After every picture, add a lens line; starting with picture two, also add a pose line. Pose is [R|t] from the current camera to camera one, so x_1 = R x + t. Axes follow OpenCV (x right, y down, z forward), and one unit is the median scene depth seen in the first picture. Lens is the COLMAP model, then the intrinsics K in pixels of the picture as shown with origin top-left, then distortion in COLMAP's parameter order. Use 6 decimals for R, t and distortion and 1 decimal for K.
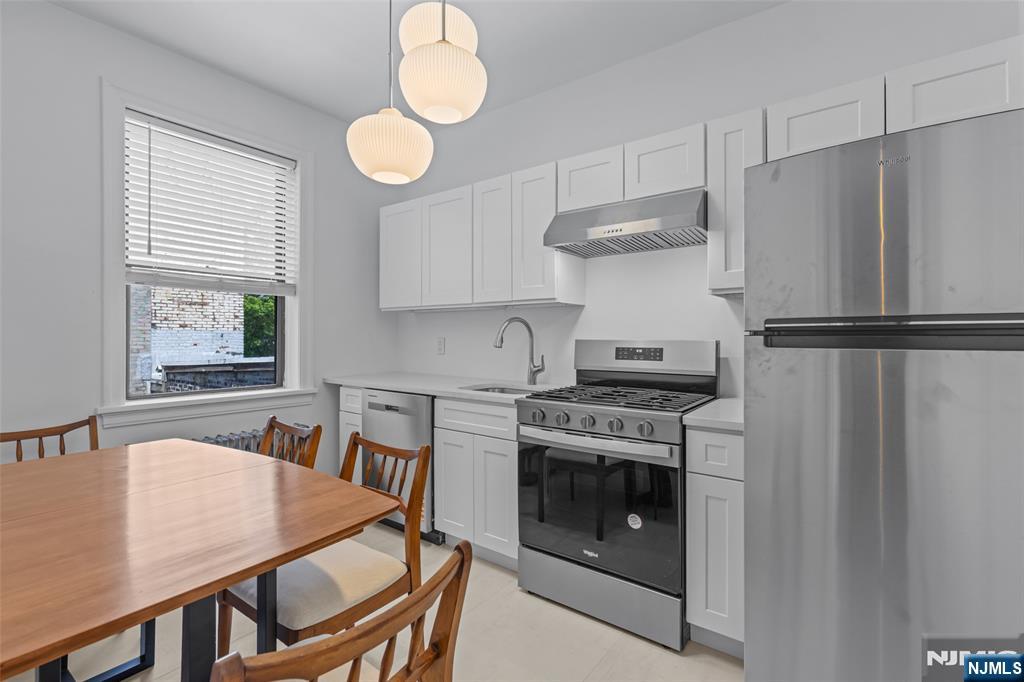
lens RADIAL K [[464.0, 0, 517.4], [0, 464.0, 336.5], [0, 0, 1]] dist [0.009157, 0.000138]
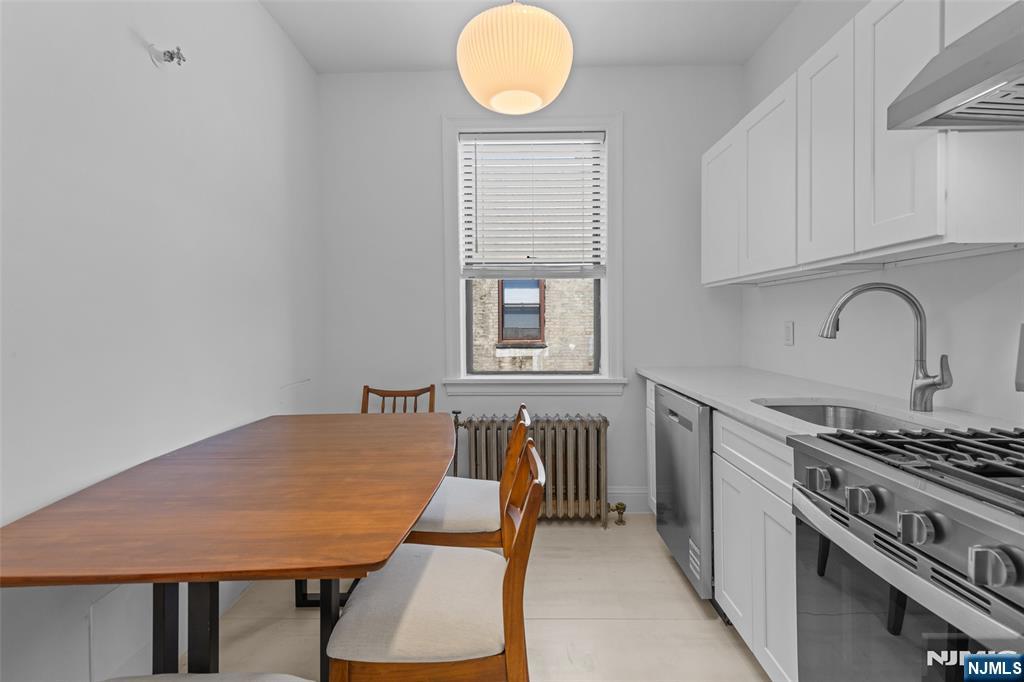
lens RADIAL K [[464.0, 0, 517.4], [0, 464.0, 336.5], [0, 0, 1]] dist [0.009157, 0.000138]
pose [[0.594115, 0.019597, -0.804142, 0.193331], [0.007245, 0.999532, 0.029712, 0.001985], [0.804348, -0.023478, 0.593695, 0.348220]]
